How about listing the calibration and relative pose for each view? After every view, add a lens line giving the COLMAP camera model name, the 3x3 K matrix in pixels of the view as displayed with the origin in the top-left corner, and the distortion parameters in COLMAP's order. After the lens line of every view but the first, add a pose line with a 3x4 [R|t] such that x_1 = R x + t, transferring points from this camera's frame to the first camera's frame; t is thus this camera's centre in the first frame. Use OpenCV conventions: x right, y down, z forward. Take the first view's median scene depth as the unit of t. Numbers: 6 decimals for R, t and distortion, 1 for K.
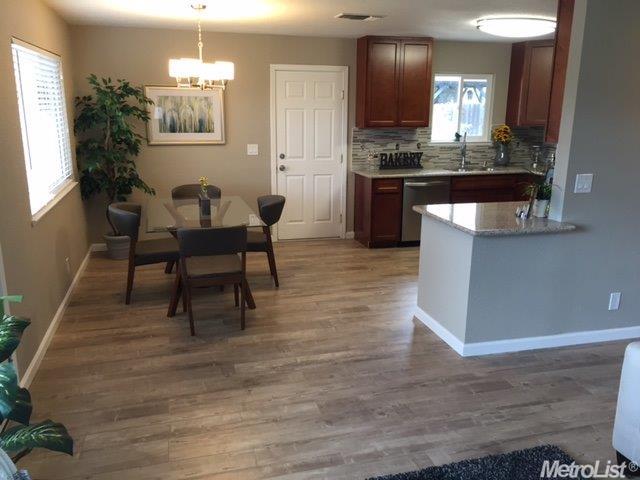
lens RADIAL K [[545.5, 0, 317.9], [0, 545.5, 239.7], [0, 0, 1]] dist [0.065572, -0.065838]
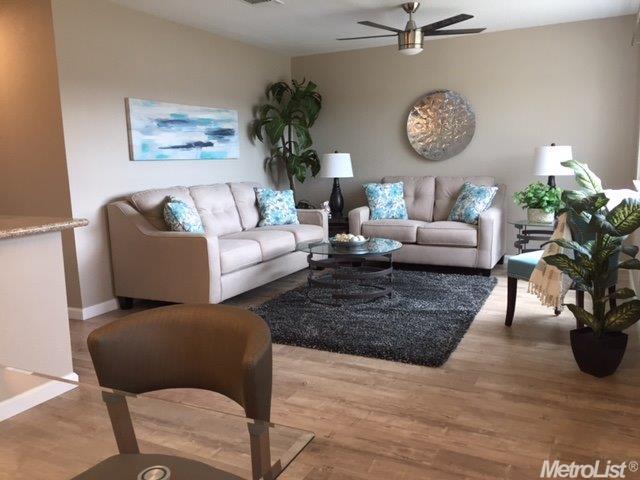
lens RADIAL K [[545.5, 0, 321.4], [0, 545.5, 241.8], [0, 0, 1]] dist [0.065572, -0.065838]
pose [[-0.740801, -0.095618, 0.664884, -0.285449], [0.180768, 0.924924, 0.334423, -0.103892], [-0.646945, 0.367930, -0.667900, 0.688021]]
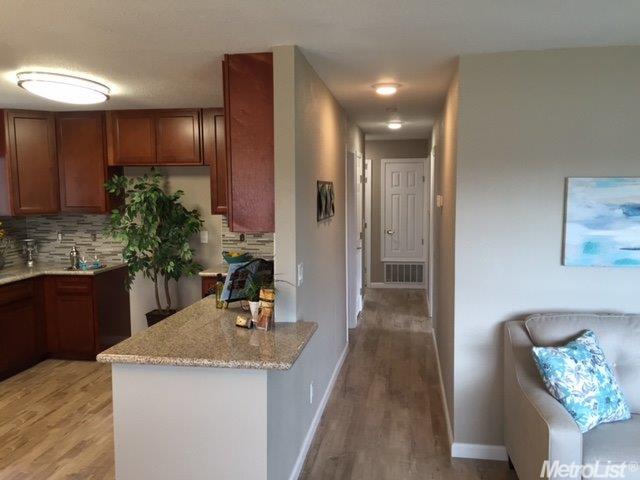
lens RADIAL K [[545.5, 0, 321.6], [0, 545.5, 237.2], [0, 0, 1]] dist [0.065572, -0.065838]
pose [[0.409749, -0.094820, 0.907257, -0.161362], [0.230104, 0.973164, -0.002215, -0.081652], [-0.882699, 0.209671, 0.420571, 0.323139]]
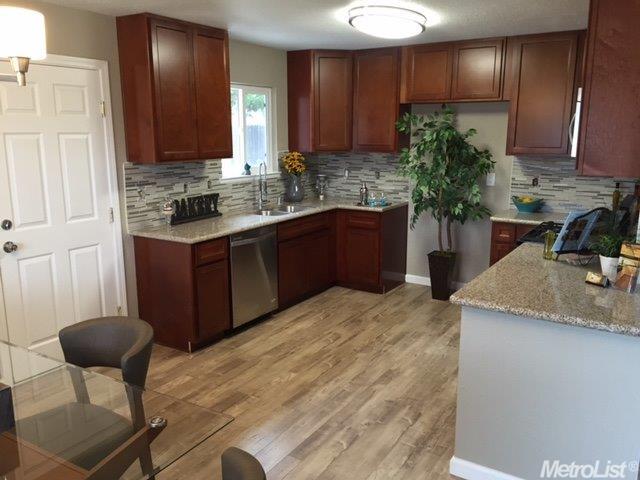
lens RADIAL K [[545.5, 0, 319.4], [0, 545.5, 237.7], [0, 0, 1]] dist [0.065572, -0.065838]
pose [[0.735940, -0.139388, 0.662543, -0.192871], [0.167672, 0.985617, 0.021111, -0.100749], [-0.655956, 0.095554, 0.748726, 0.413189]]
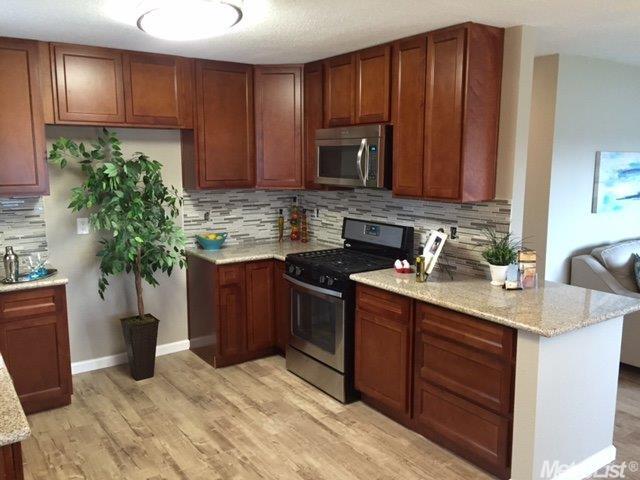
lens RADIAL K [[545.5, 0, 321.1], [0, 545.5, 237.3], [0, 0, 1]] dist [0.065572, -0.065838]
pose [[-0.341410, -0.148010, 0.928188, -0.169793], [0.223456, 0.946428, 0.233111, -0.218566], [-0.912966, 0.286995, -0.290046, 0.862855]]
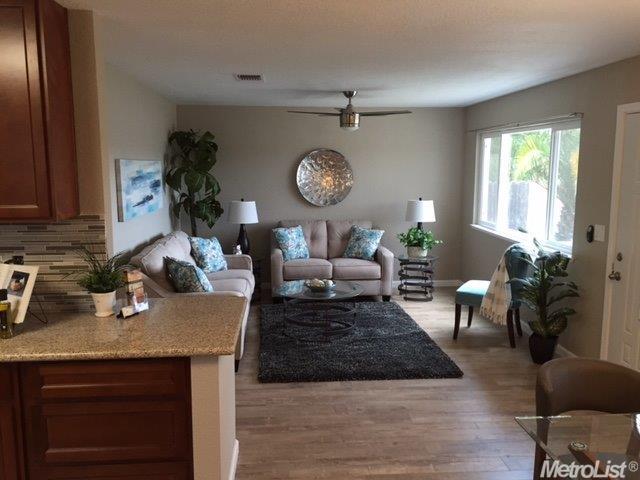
lens RADIAL K [[545.5, 0, 321.2], [0, 545.5, 239.4], [0, 0, 1]] dist [0.065572, -0.065838]
pose [[-0.982396, -0.037543, 0.182997, -0.005616], [0.033494, 0.928324, 0.370261, -0.230616], [-0.183782, 0.369872, -0.910724, 0.916724]]
